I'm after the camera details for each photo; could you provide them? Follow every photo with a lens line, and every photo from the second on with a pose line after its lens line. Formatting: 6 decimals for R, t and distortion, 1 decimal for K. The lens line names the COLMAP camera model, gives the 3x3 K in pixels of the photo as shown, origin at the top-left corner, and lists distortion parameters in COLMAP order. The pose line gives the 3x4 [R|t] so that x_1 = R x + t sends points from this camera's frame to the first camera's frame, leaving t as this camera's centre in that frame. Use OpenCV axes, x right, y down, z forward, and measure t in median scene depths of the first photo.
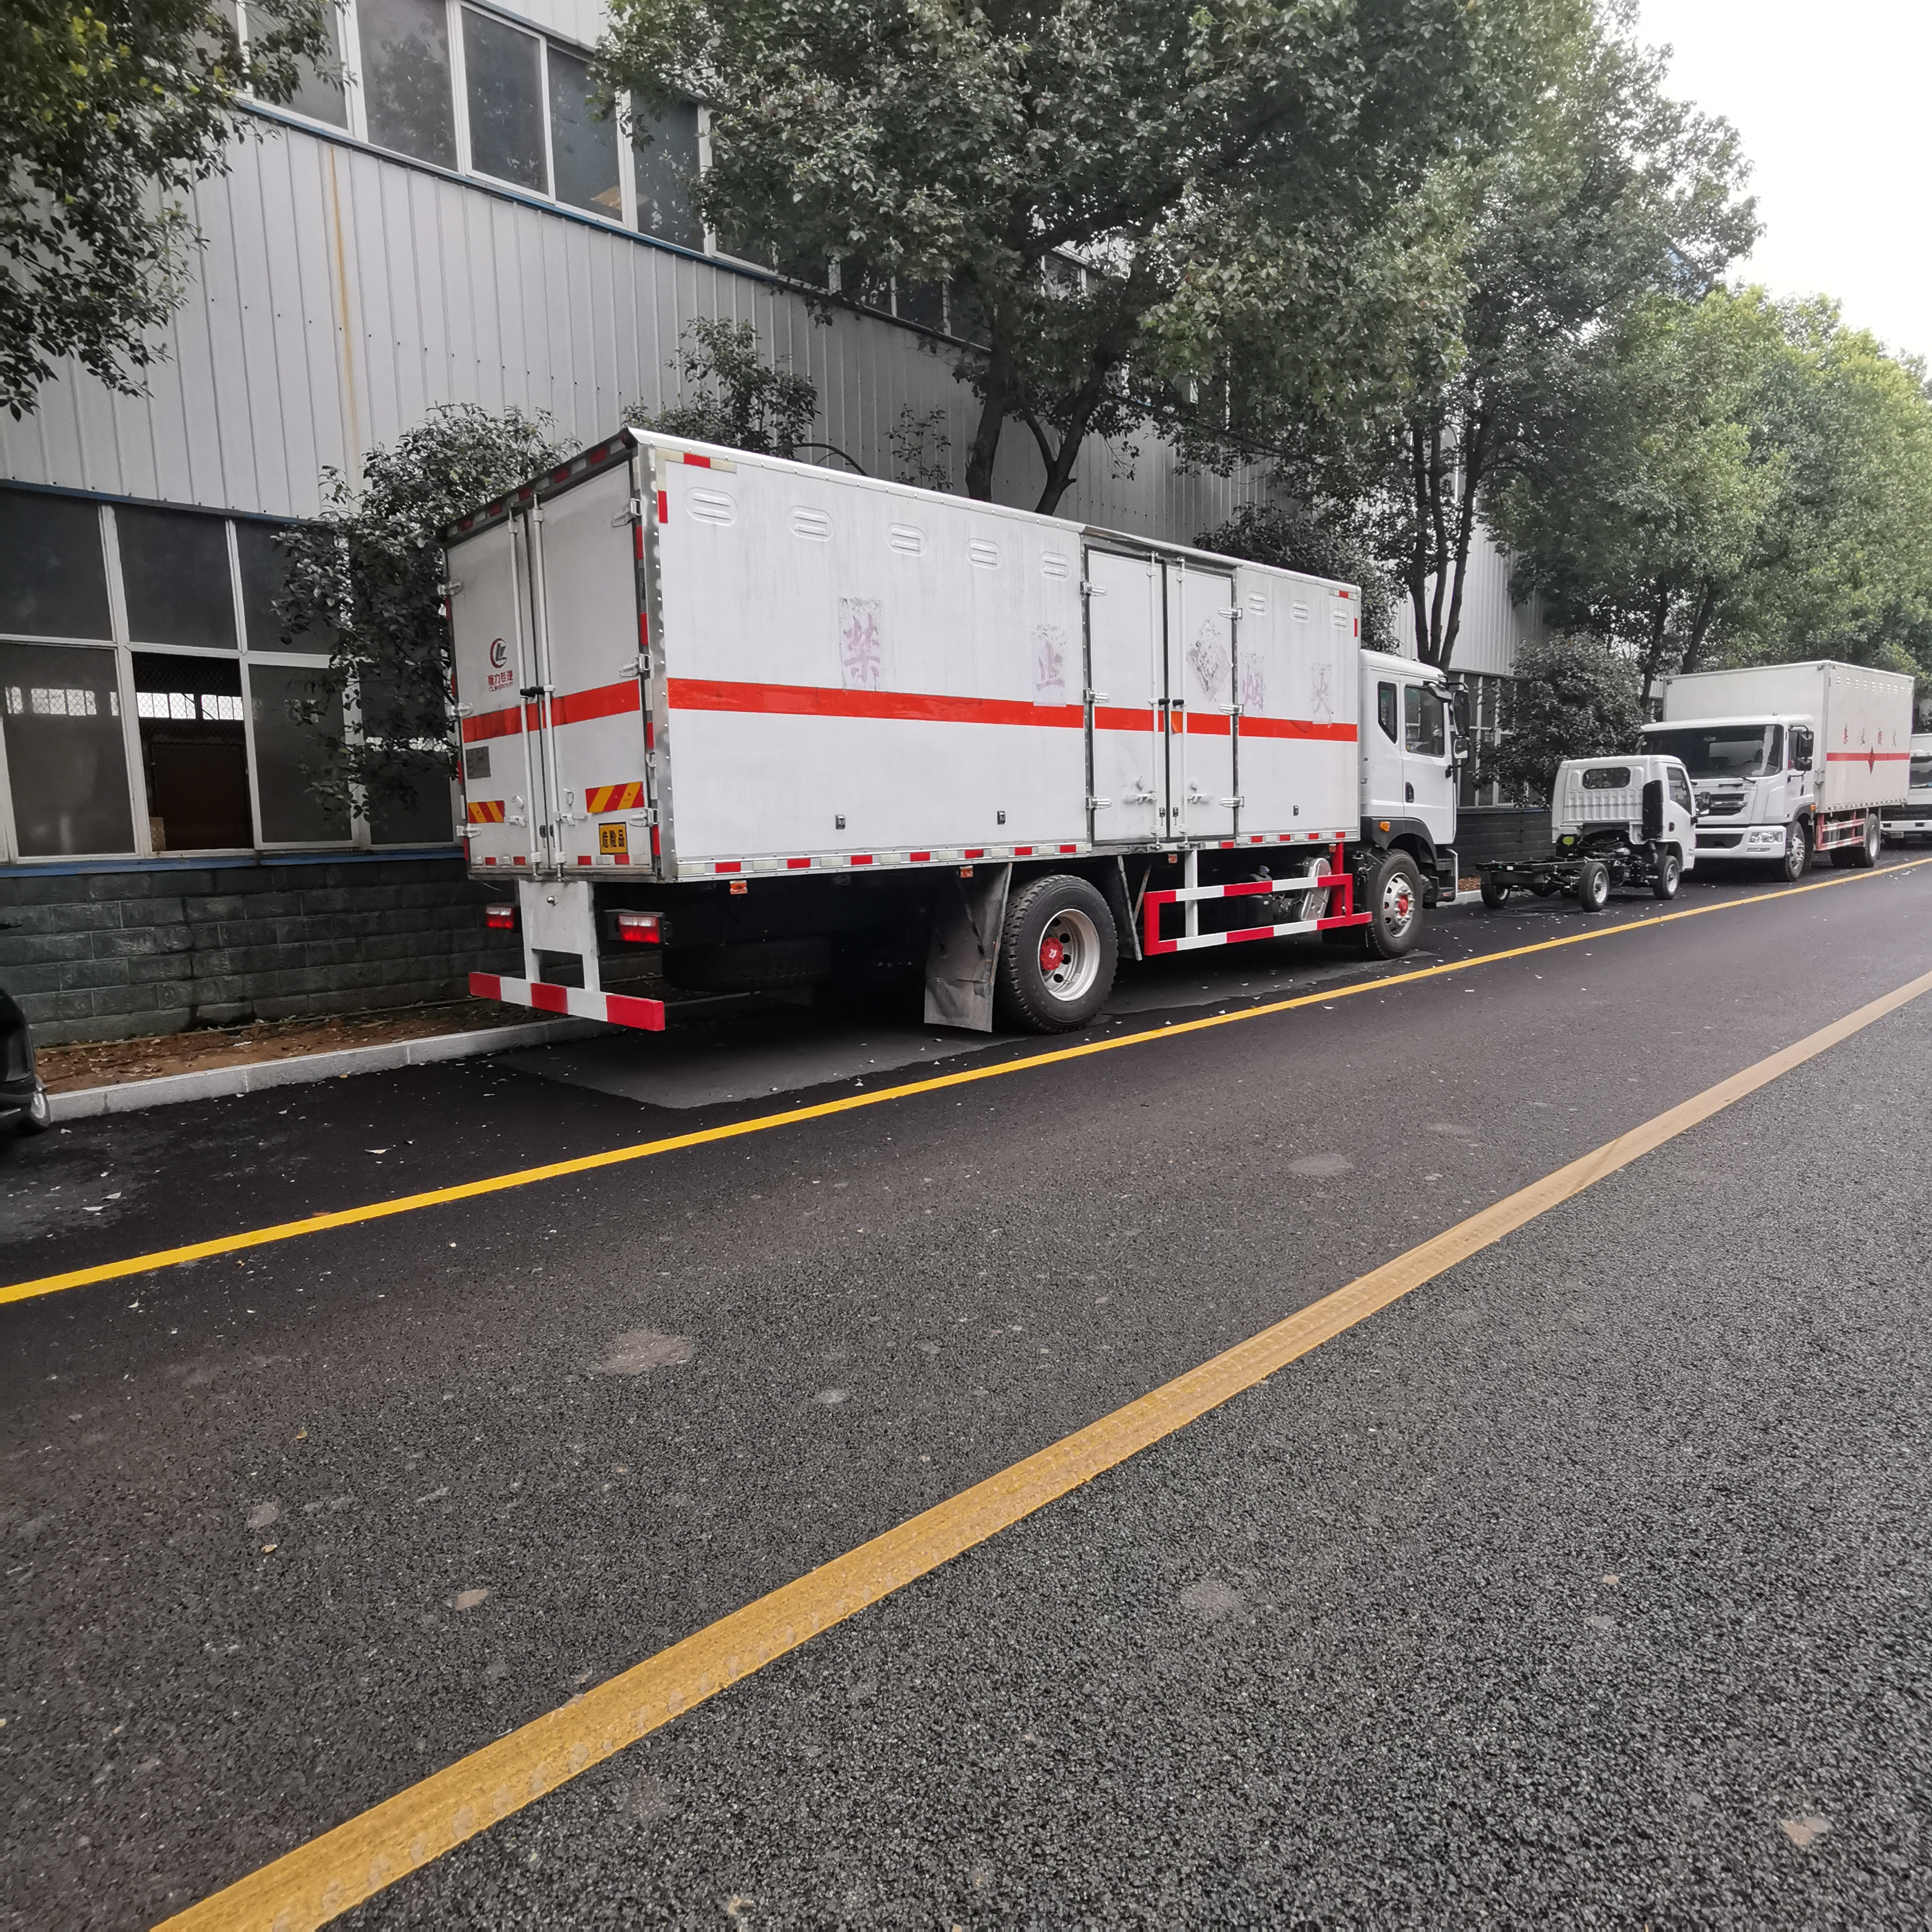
lens RADIAL K [[1235.1, 0, 966.0], [0, 1235.1, 966.0], [0, 0, 1]] dist [-0.073529, 0.081517]
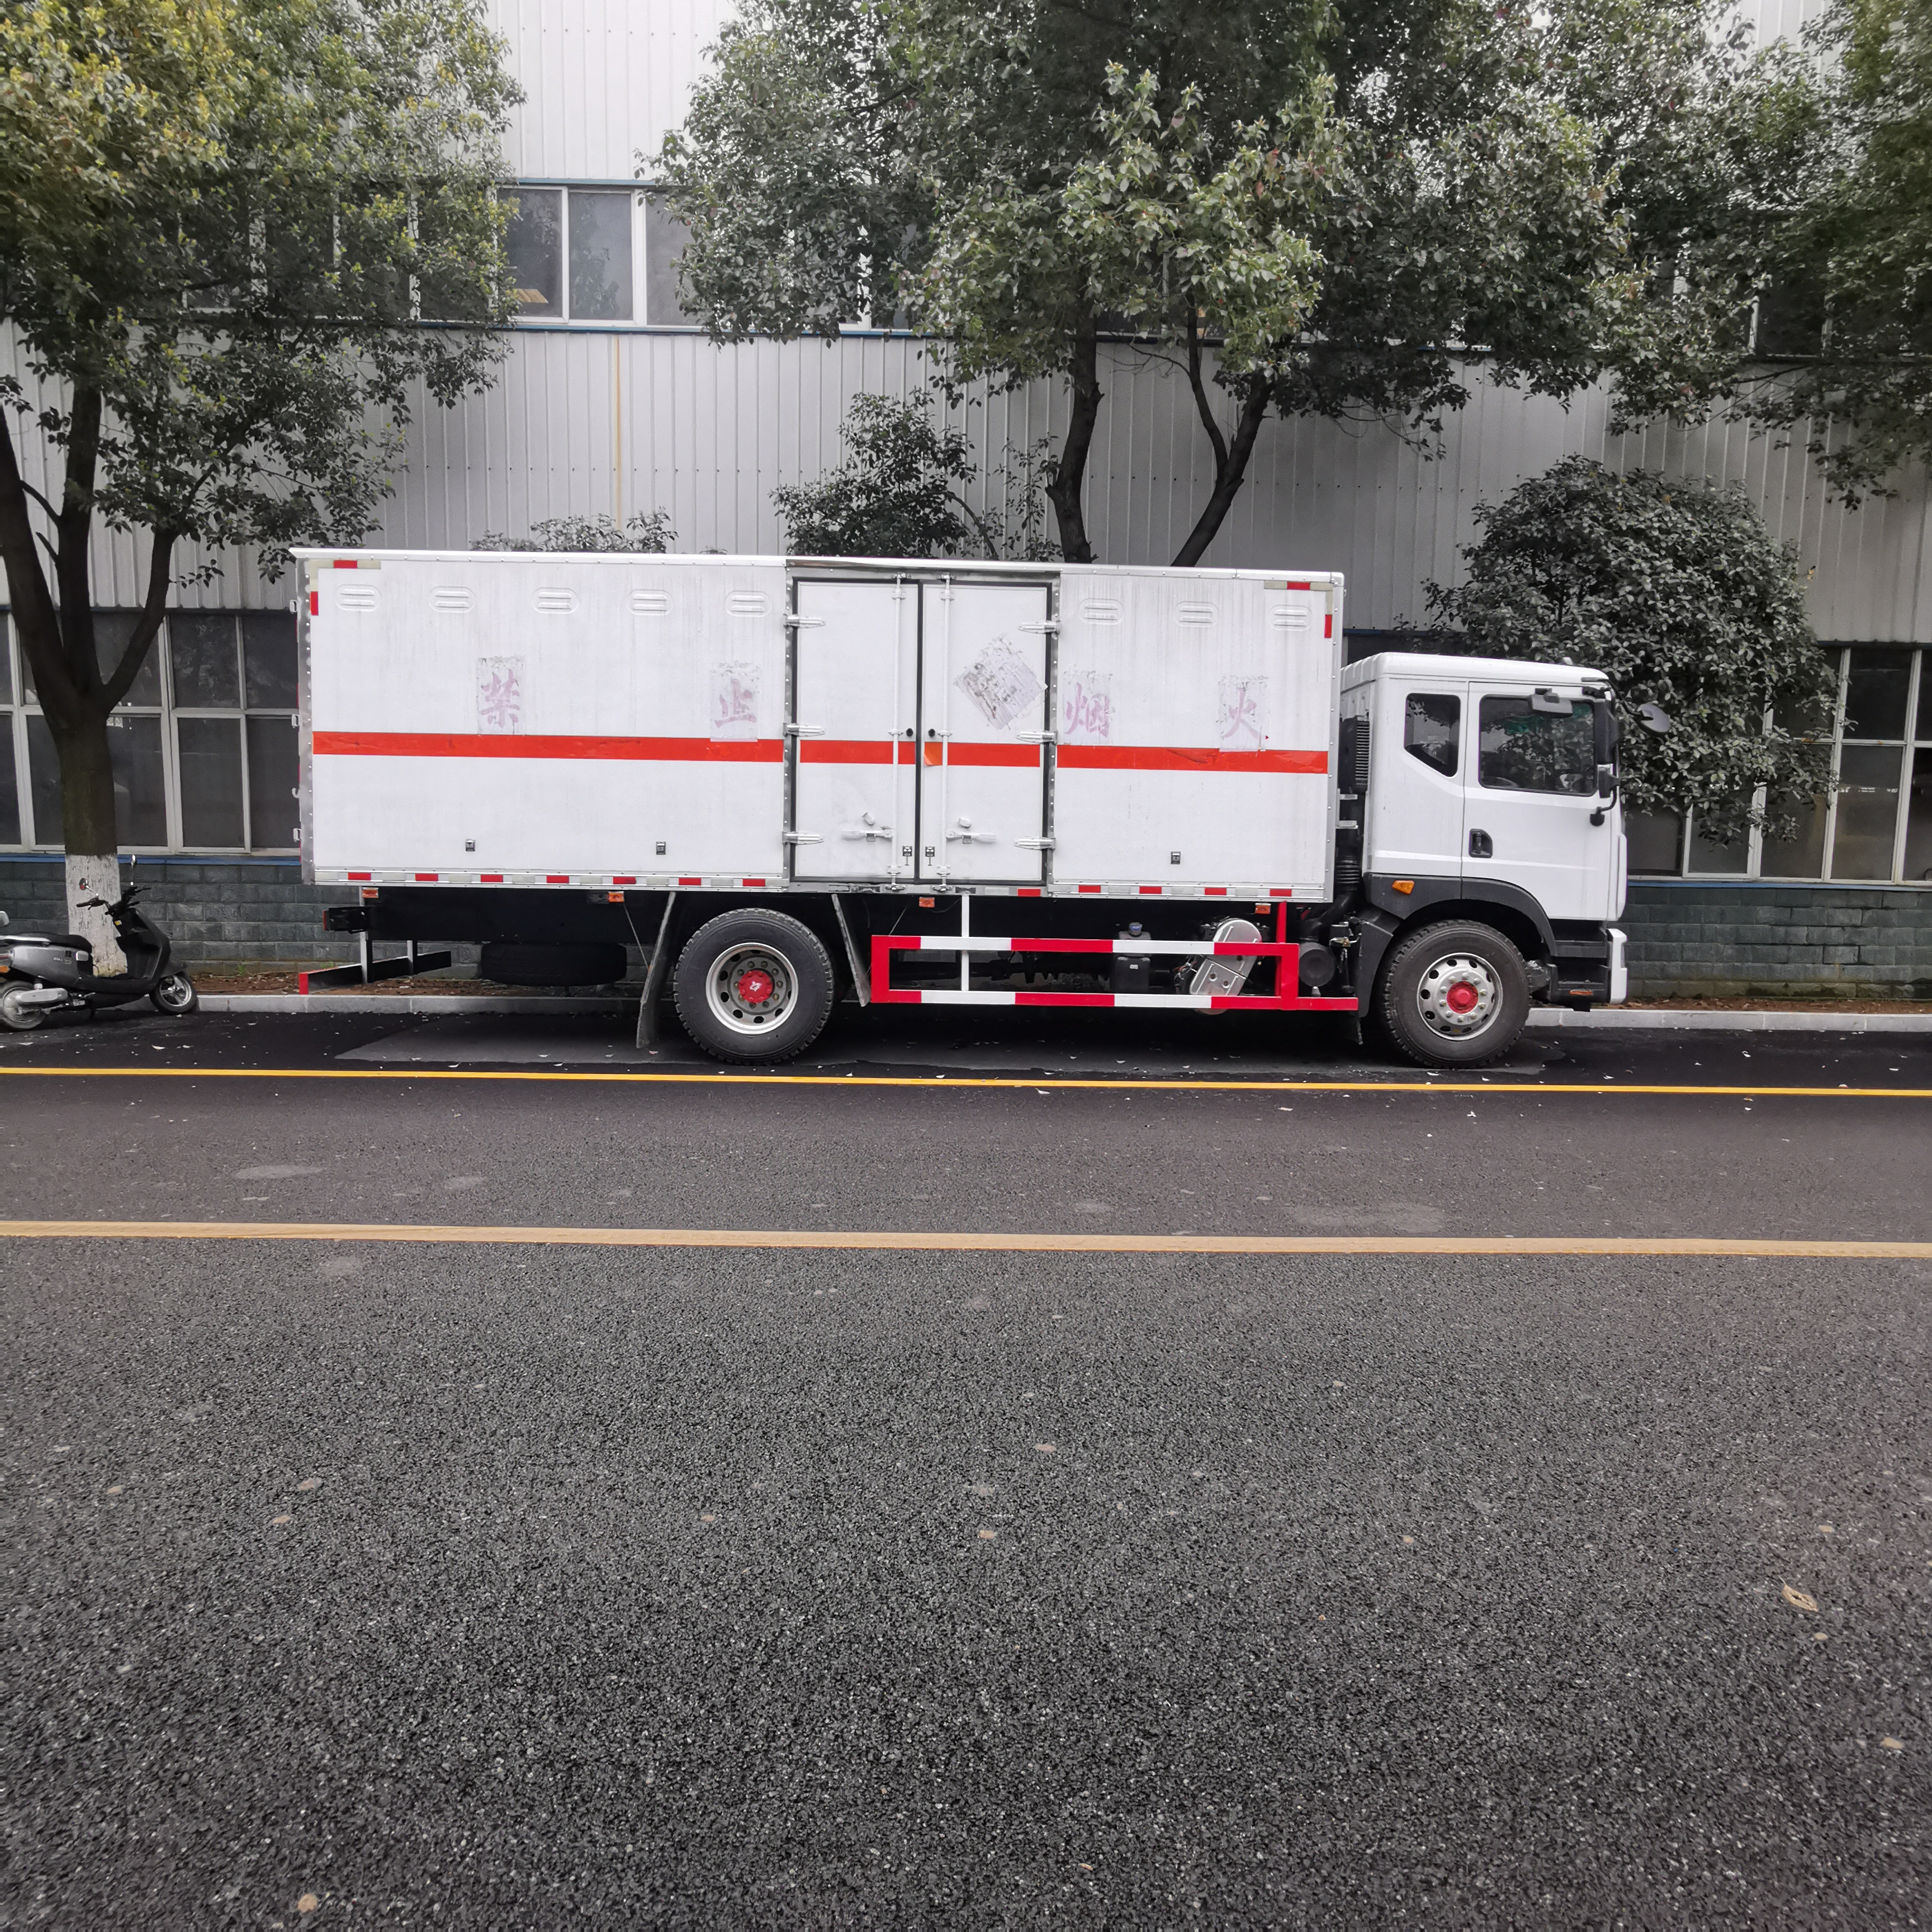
lens RADIAL K [[1235.1, 0, 966.0], [0, 1235.1, 966.0], [0, 0, 1]] dist [-0.073529, 0.081517]
pose [[0.739790, 0.098243, -0.665627, 0.814318], [-0.117674, 0.992927, 0.015766, -0.058784], [0.662468, 0.066663, 0.746118, 0.342403]]
